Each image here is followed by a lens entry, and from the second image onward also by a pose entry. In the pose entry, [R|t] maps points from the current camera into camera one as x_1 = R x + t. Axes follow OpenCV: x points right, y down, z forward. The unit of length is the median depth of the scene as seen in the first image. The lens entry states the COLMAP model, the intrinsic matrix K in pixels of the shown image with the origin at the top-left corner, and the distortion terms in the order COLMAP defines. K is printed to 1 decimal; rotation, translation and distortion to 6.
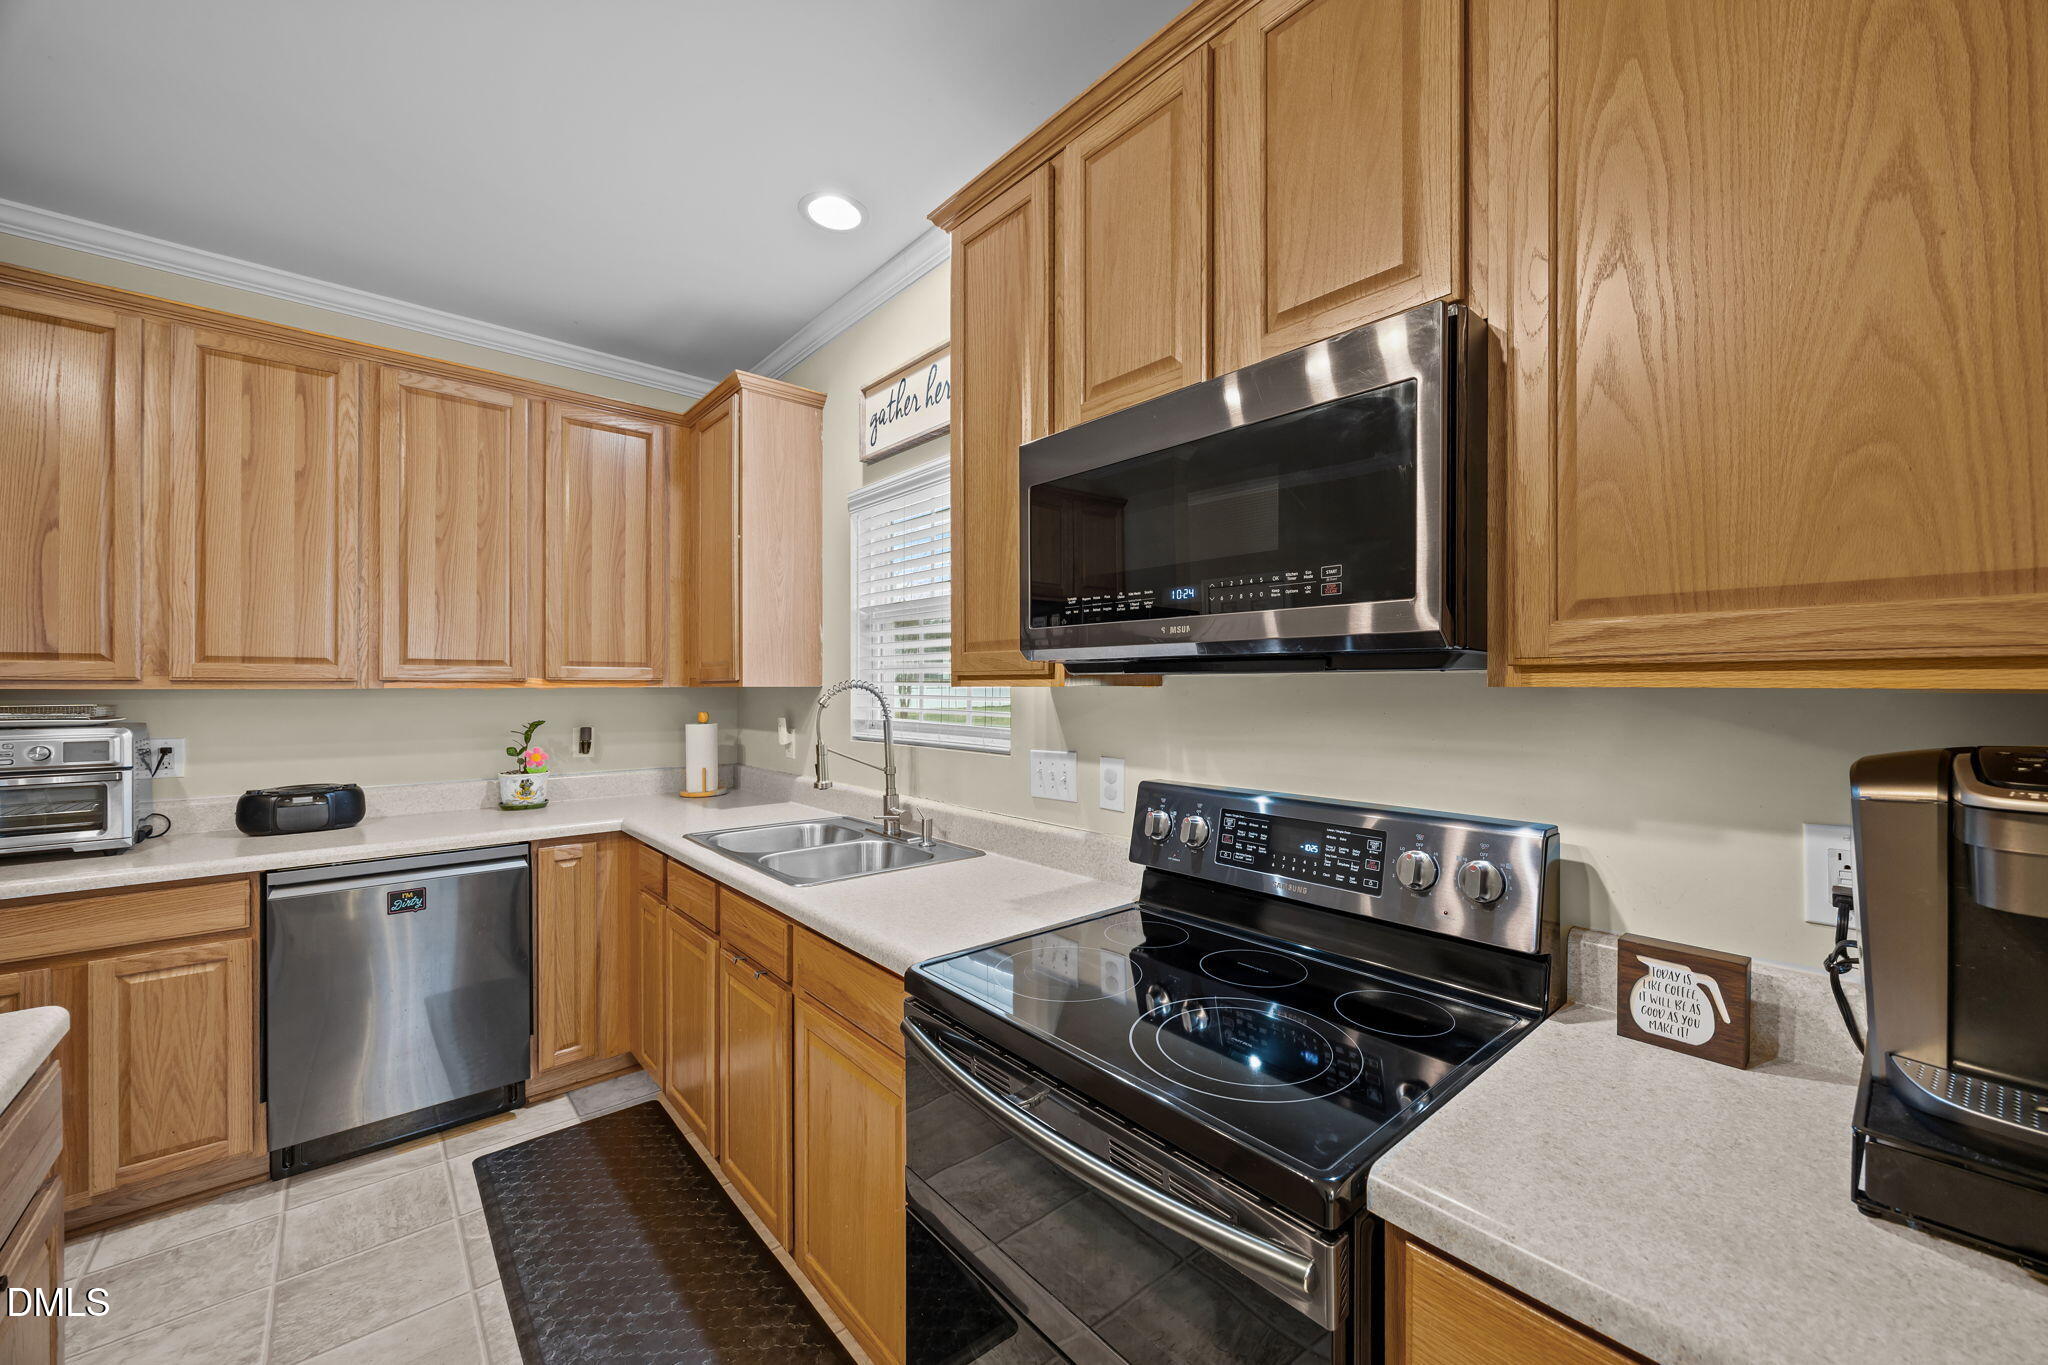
lens RADIAL K [[788.8, 0, 1024.0], [0, 788.8, 682.5], [0, 0, 1]] dist [-0.001299, -0.000026]
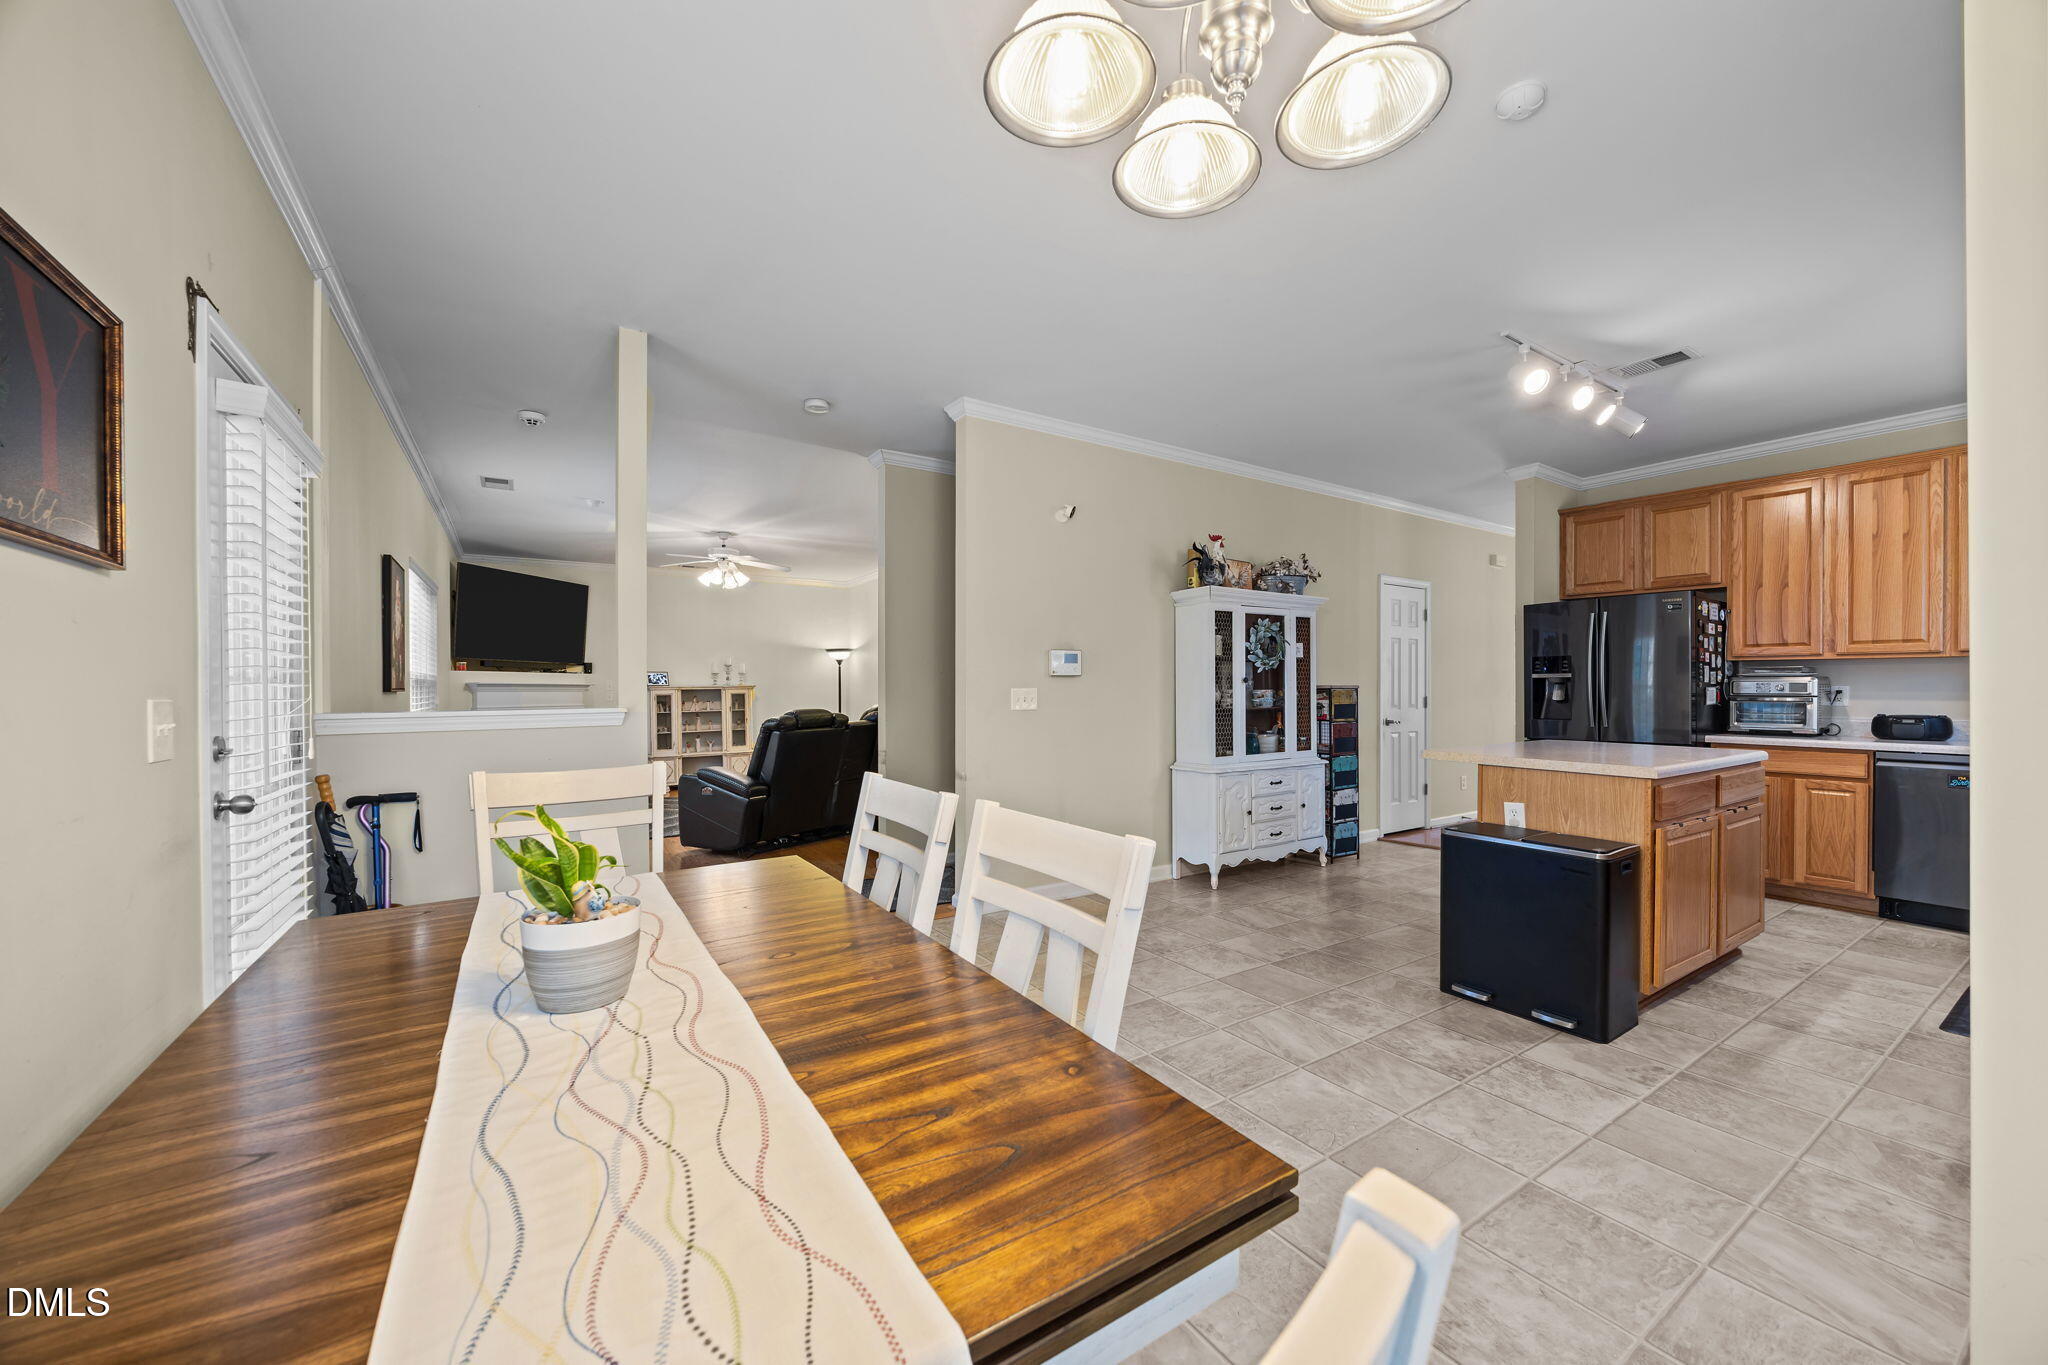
lens RADIAL K [[778.1, 0, 1060.5], [0, 778.1, 692.3], [0, 0, 1]] dist [-0.002632, -0.000161]
pose [[-0.116811, 0.008698, -0.993116, 1.034062], [0.002429, 0.999961, 0.008473, 0.068230], [0.993151, -0.001423, -0.116828, -0.680309]]
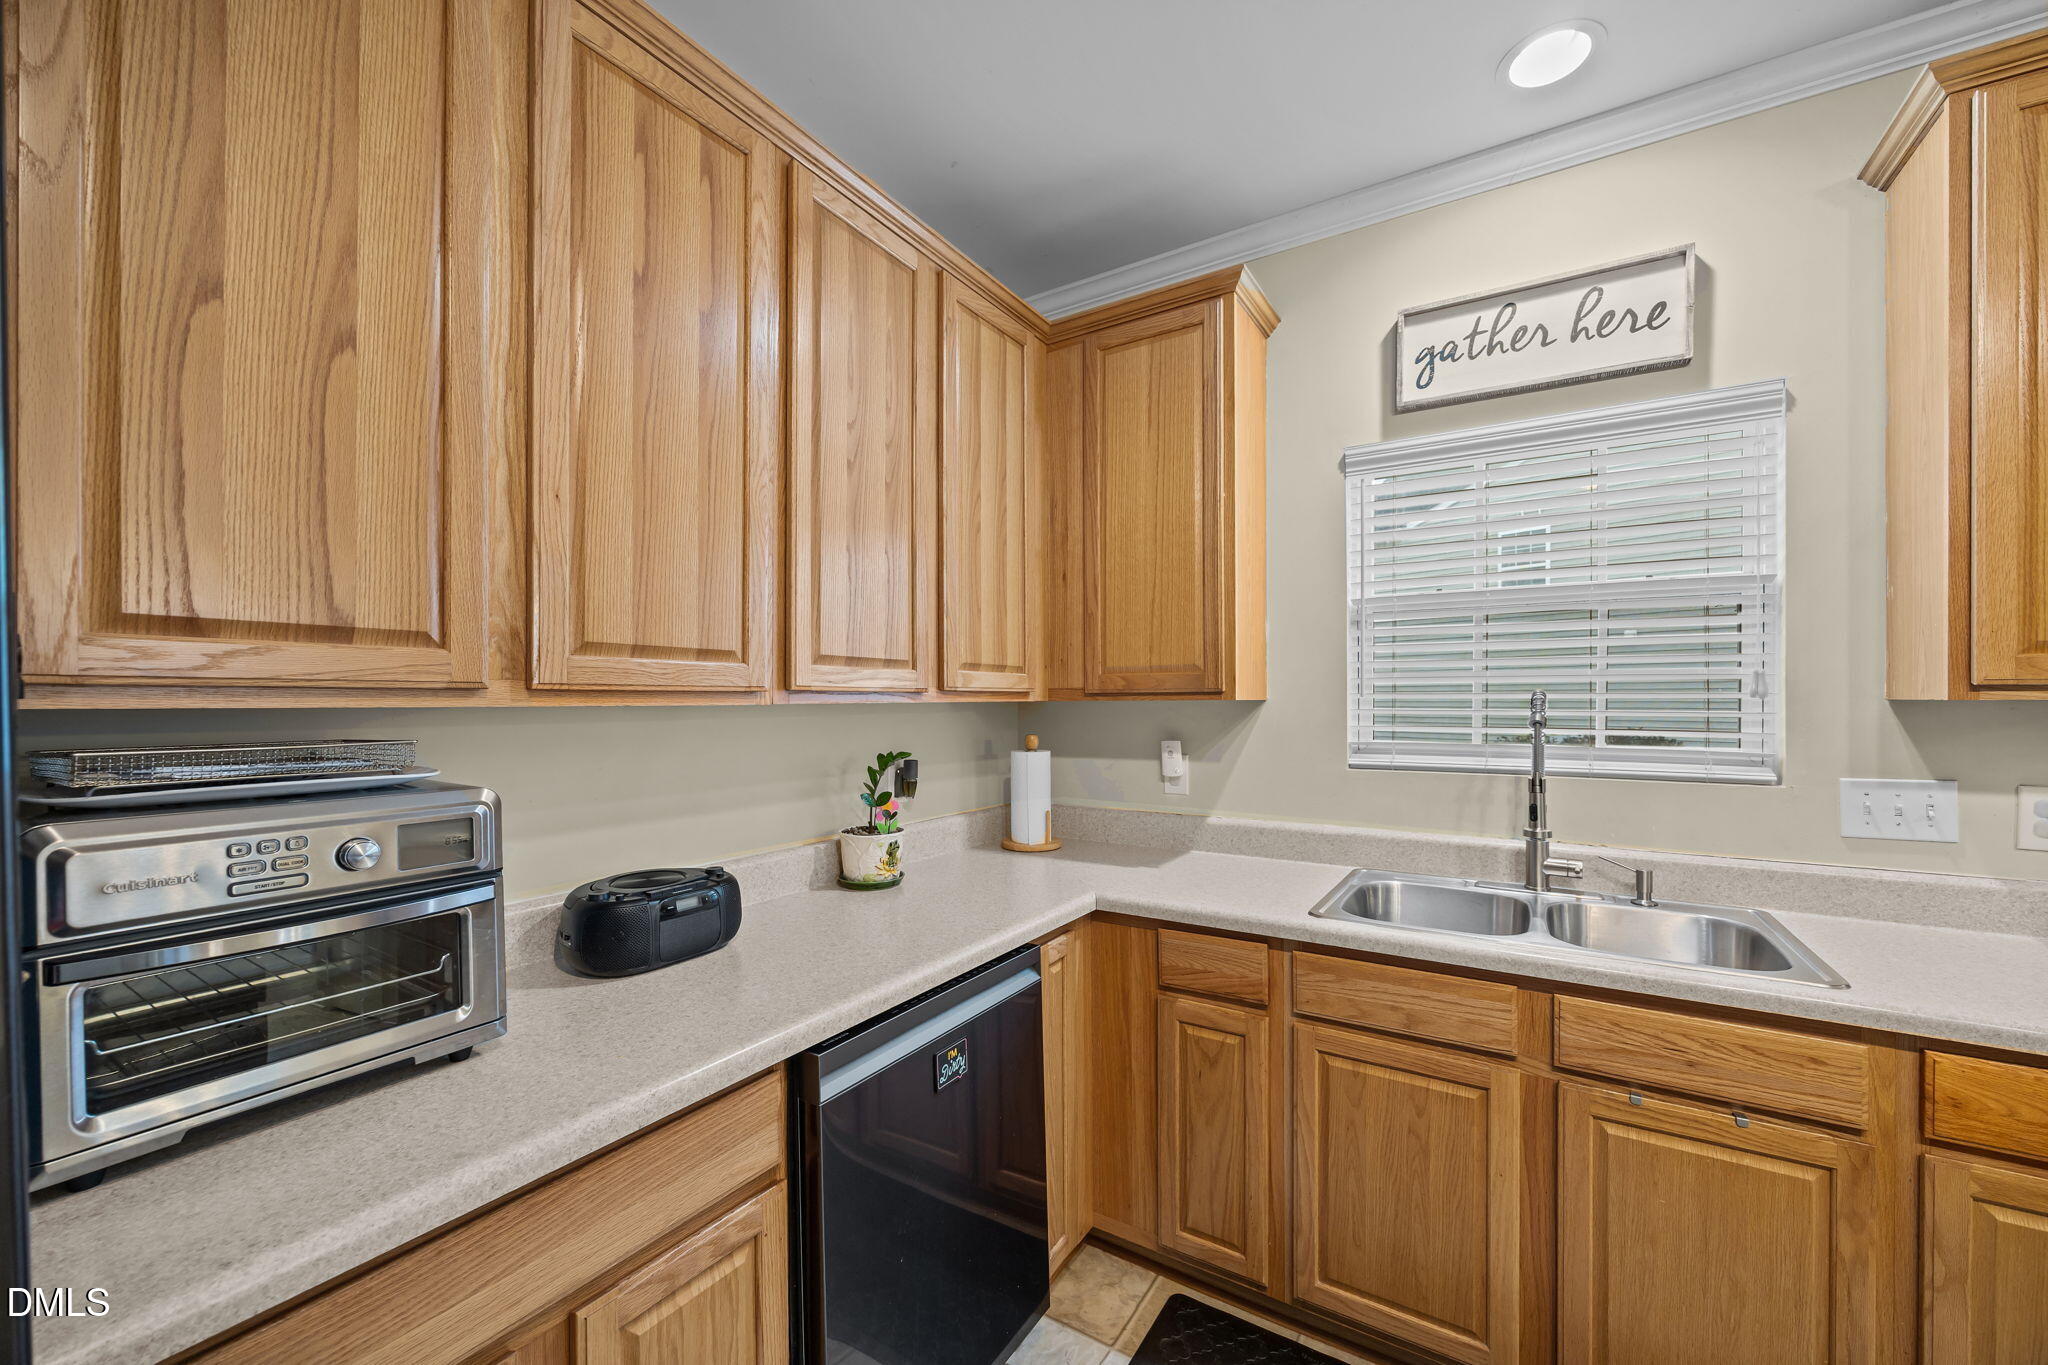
lens RADIAL K [[790.5, 0, 1017.1], [0, 790.5, 700.4], [0, 0, 1]] dist [-0.008821, 0.000173]
pose [[0.959686, -0.001709, 0.281068, -0.870416], [0.000195, 0.999985, 0.005415, 0.001639], [-0.281073, -0.005142, 0.959673, 0.406378]]
